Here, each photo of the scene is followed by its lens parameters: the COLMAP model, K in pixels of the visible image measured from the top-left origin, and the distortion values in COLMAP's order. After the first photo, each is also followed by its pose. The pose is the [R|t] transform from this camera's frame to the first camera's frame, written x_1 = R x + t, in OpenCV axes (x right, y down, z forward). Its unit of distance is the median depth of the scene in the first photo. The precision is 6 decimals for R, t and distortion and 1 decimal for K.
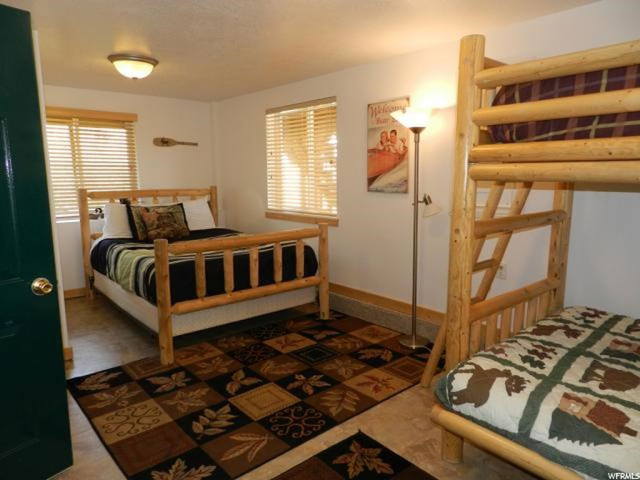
lens RADIAL K [[431.7, 0, 318.9], [0, 431.7, 241.3], [0, 0, 1]] dist [0.011041, -0.000971]
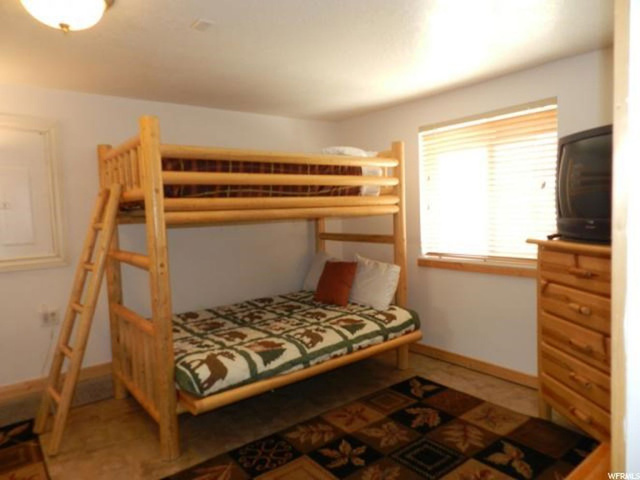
lens RADIAL K [[431.7, 0, 319.2], [0, 431.7, 239.2], [0, 0, 1]] dist [0.011041, -0.000971]
pose [[0.049023, -0.066621, 0.996573, -0.991596], [0.192134, 0.979767, 0.056046, -0.088494], [-0.980144, 0.188728, 0.060831, 0.506205]]
